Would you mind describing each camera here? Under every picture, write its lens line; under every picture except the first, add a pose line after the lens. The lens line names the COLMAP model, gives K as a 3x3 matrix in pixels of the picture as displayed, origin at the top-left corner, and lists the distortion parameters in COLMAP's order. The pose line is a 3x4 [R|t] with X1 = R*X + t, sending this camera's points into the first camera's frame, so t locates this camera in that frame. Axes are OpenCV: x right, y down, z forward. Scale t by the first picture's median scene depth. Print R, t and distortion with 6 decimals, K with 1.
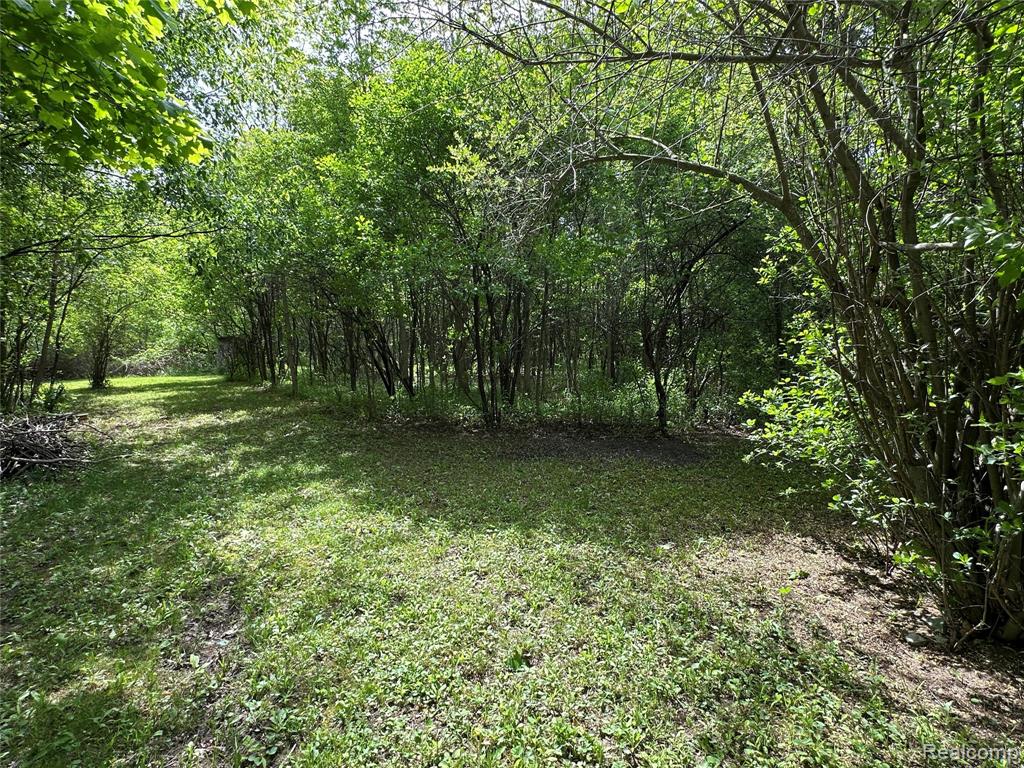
lens RADIAL K [[516.8, 0, 510.3], [0, 516.8, 384.4], [0, 0, 1]] dist [-0.003116, 0.000530]
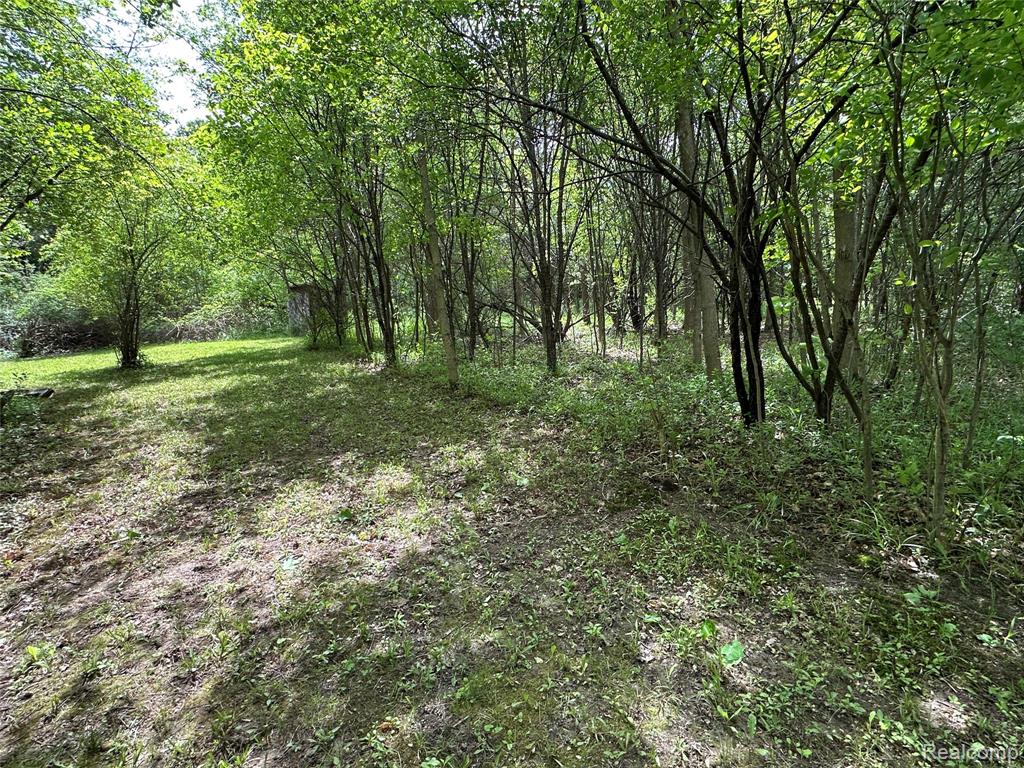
lens RADIAL K [[516.8, 0, 510.3], [0, 516.8, 384.4], [0, 0, 1]] dist [-0.003116, 0.000530]
pose [[0.994114, -0.018964, -0.106664, -0.166336], [0.030230, 0.994011, 0.105019, -0.018681], [0.104034, -0.107625, 0.988733, 0.273145]]
